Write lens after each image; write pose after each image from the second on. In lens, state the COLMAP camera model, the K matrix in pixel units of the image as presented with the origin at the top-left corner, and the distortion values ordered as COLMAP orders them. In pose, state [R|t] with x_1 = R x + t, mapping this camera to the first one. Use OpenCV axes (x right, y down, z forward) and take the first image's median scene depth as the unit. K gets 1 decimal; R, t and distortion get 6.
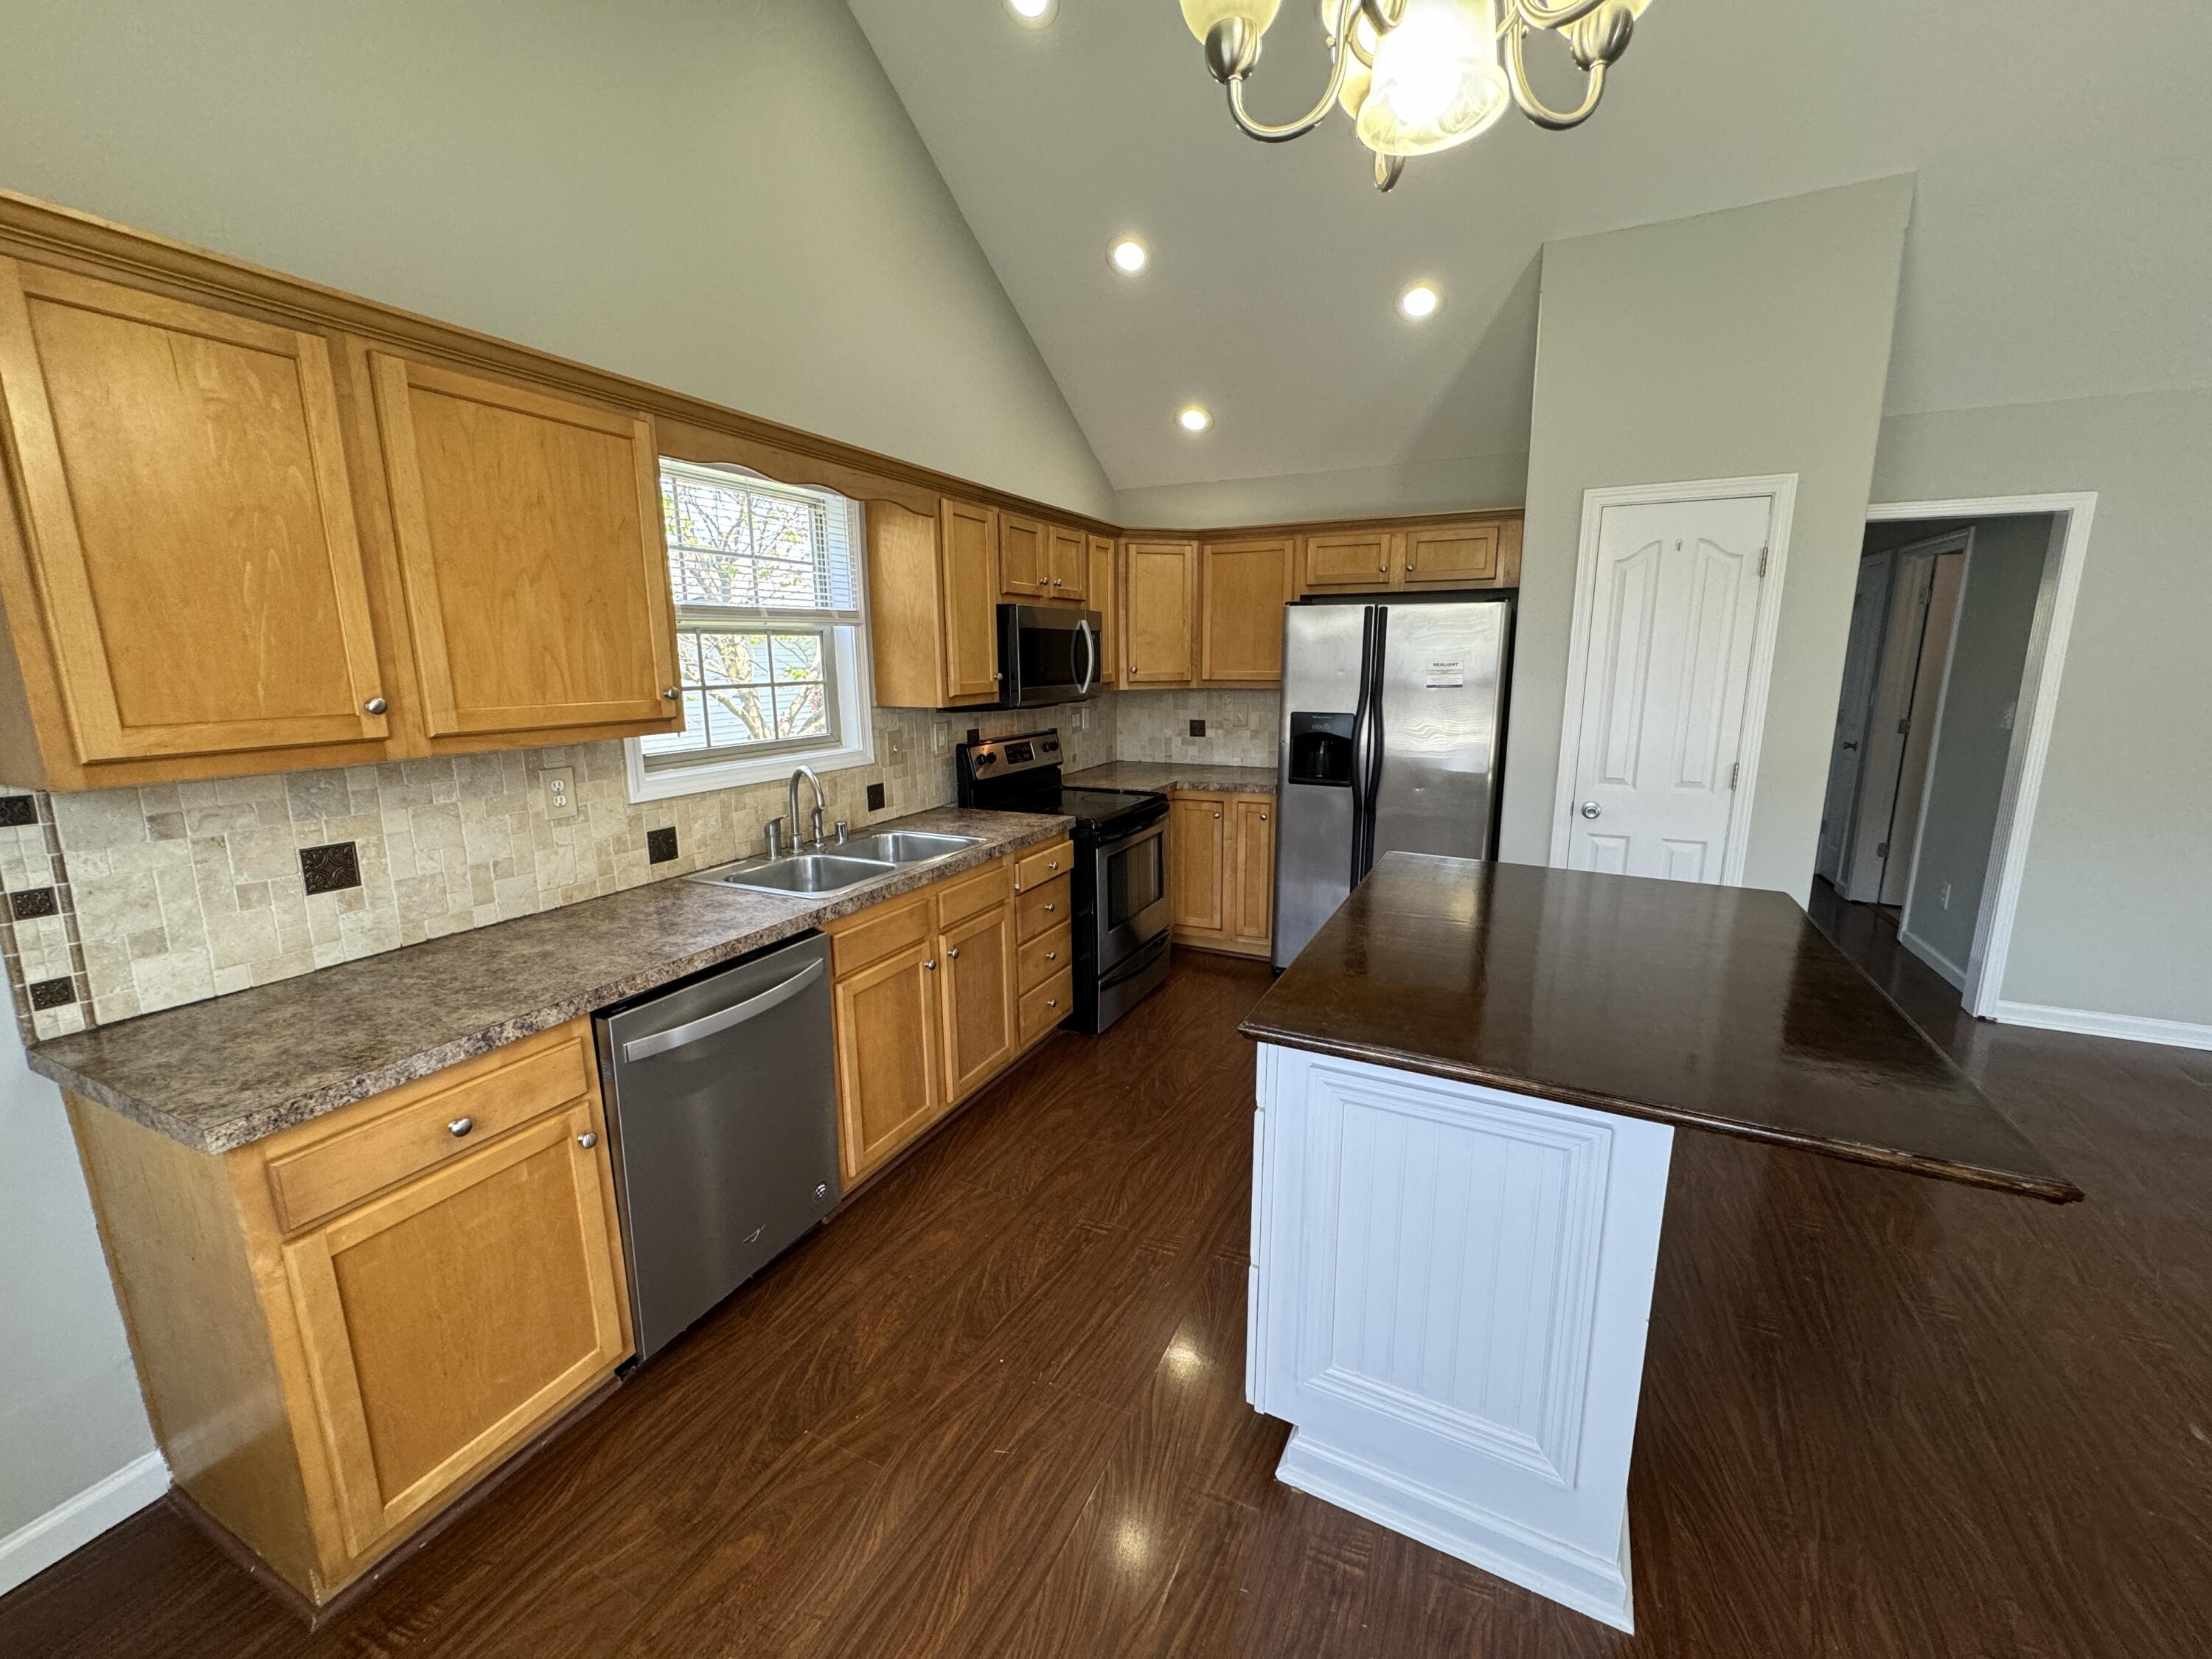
lens RADIAL K [[879.8, 0, 1106.0], [0, 879.8, 829.5], [0, 0, 1]] dist [-0.002386, 0.001996]
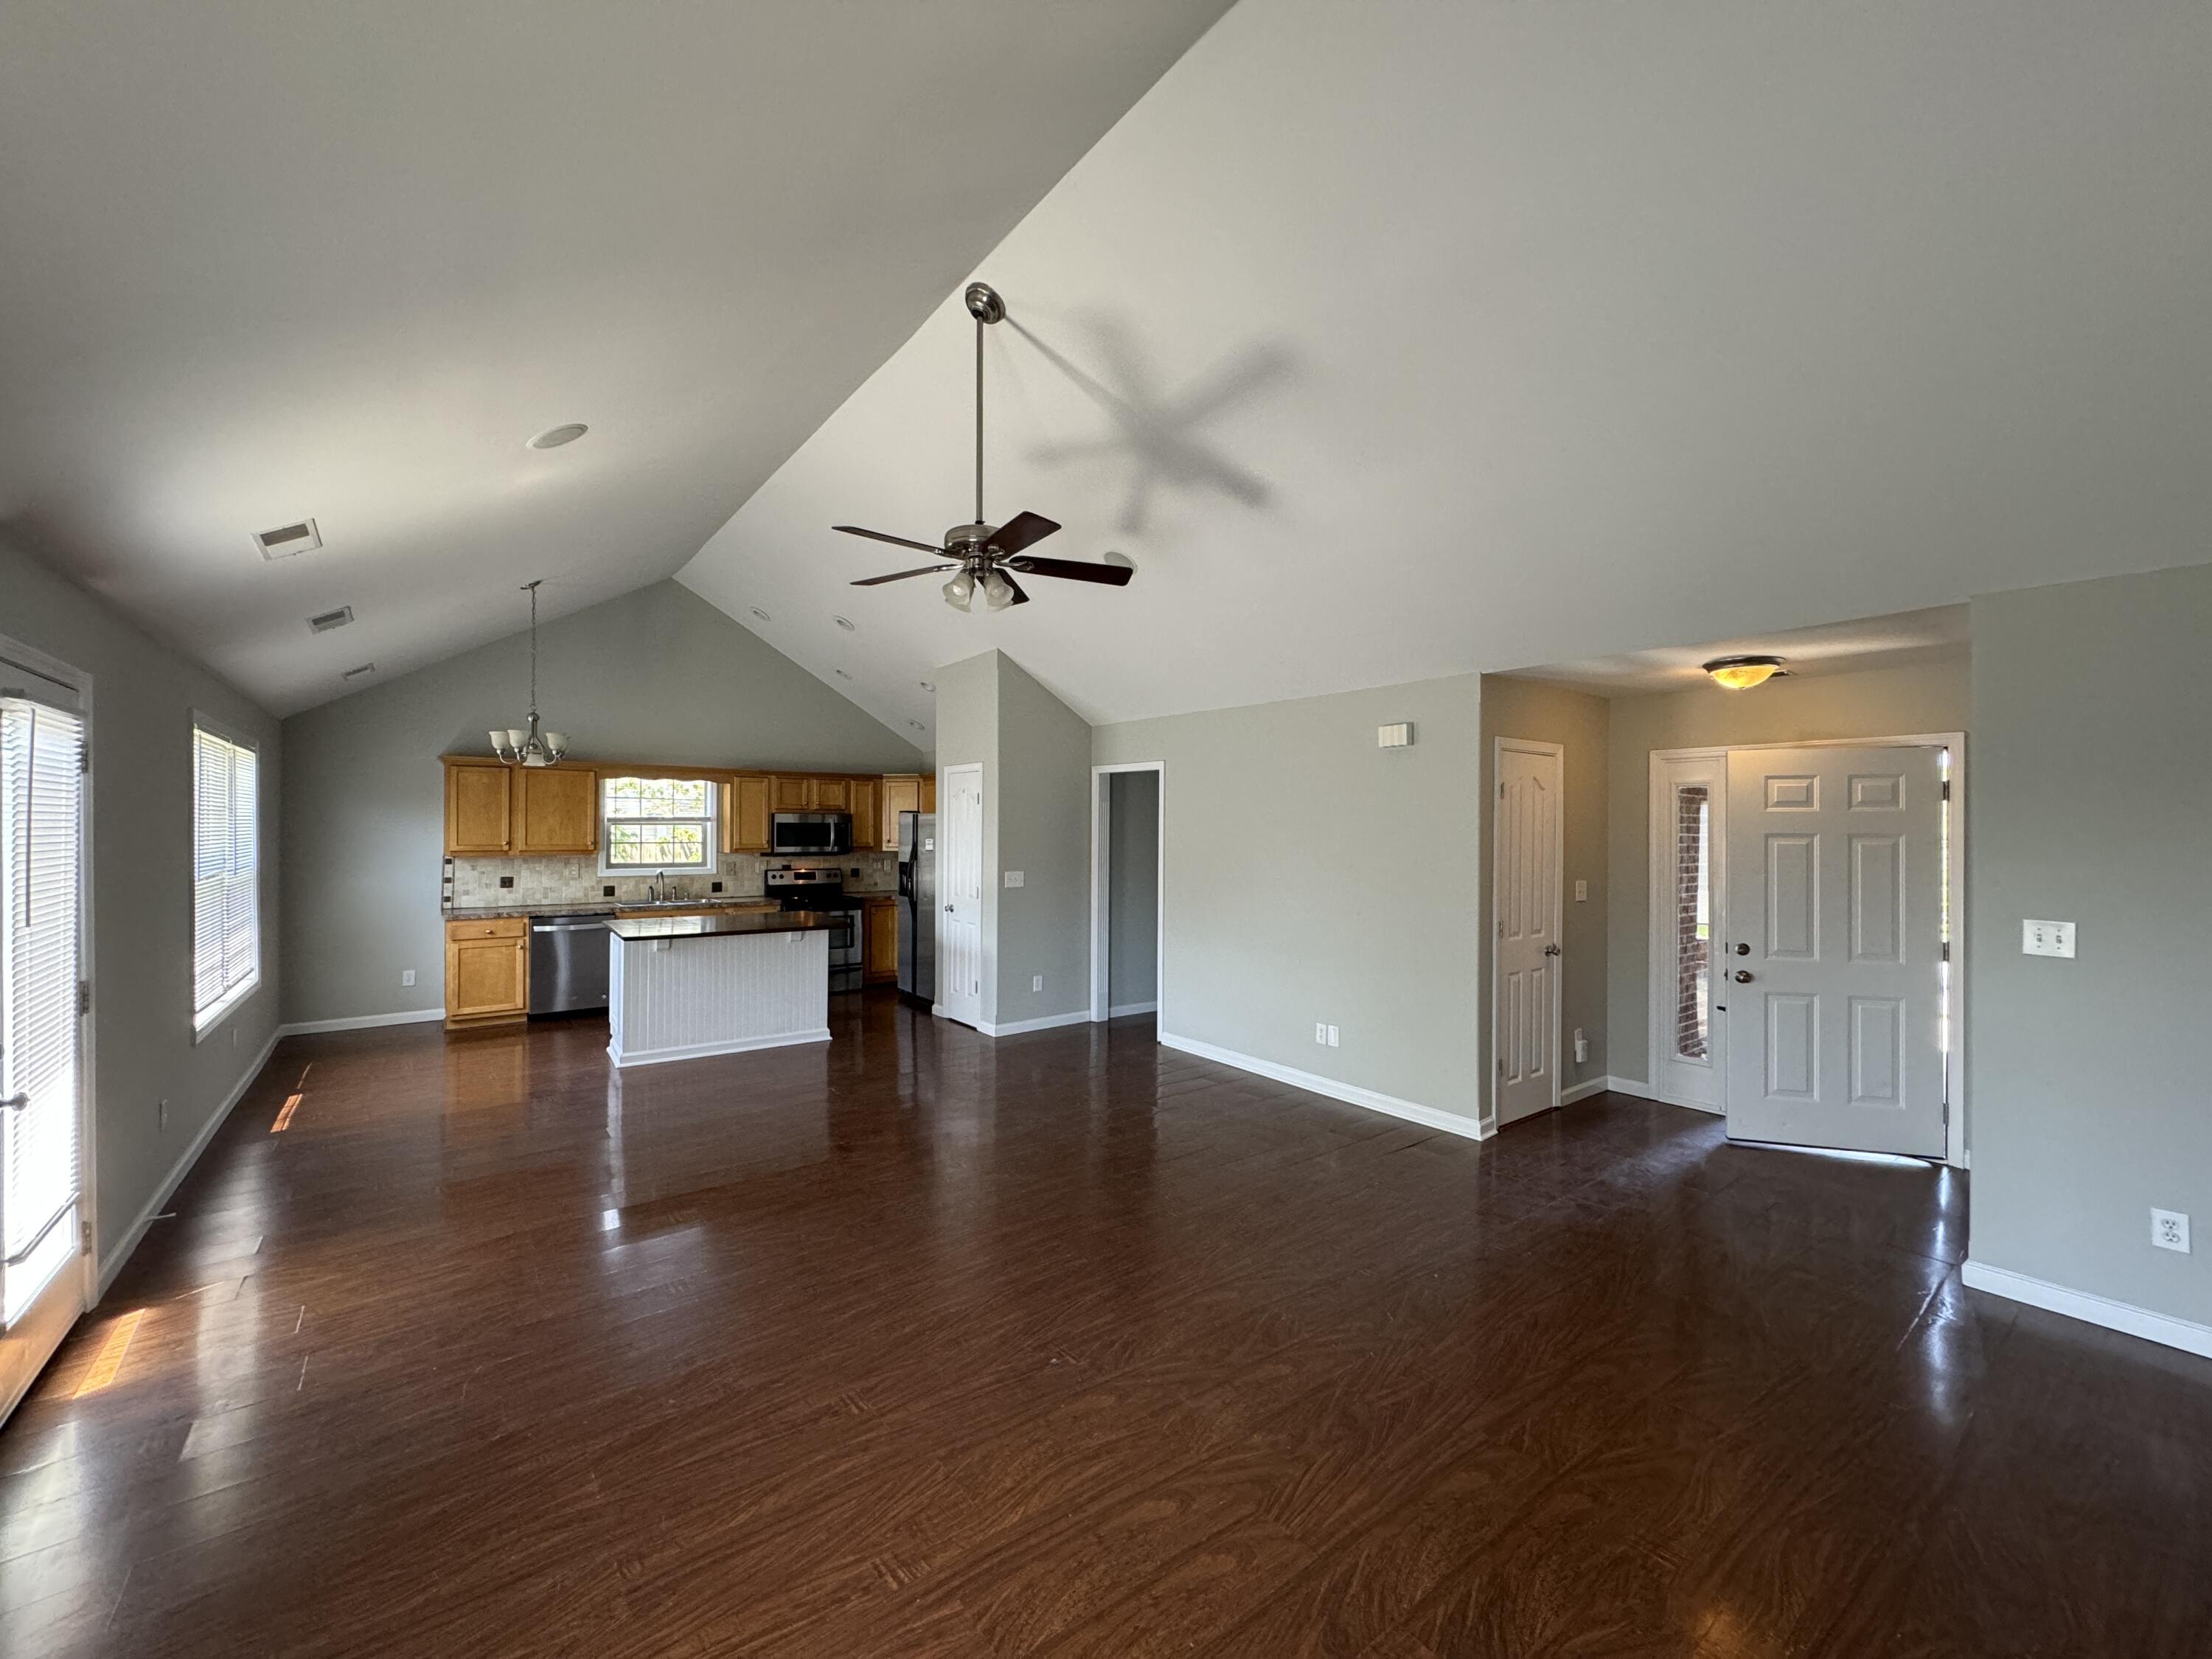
lens RADIAL K [[879.8, 0, 1106.0], [0, 879.8, 829.5], [0, 0, 1]] dist [-0.002386, 0.001996]
pose [[0.890212, 0.012058, -0.455388, 2.766380], [-0.099333, 0.980733, -0.168213, 0.169355], [0.444586, 0.194980, 0.874258, -1.115072]]
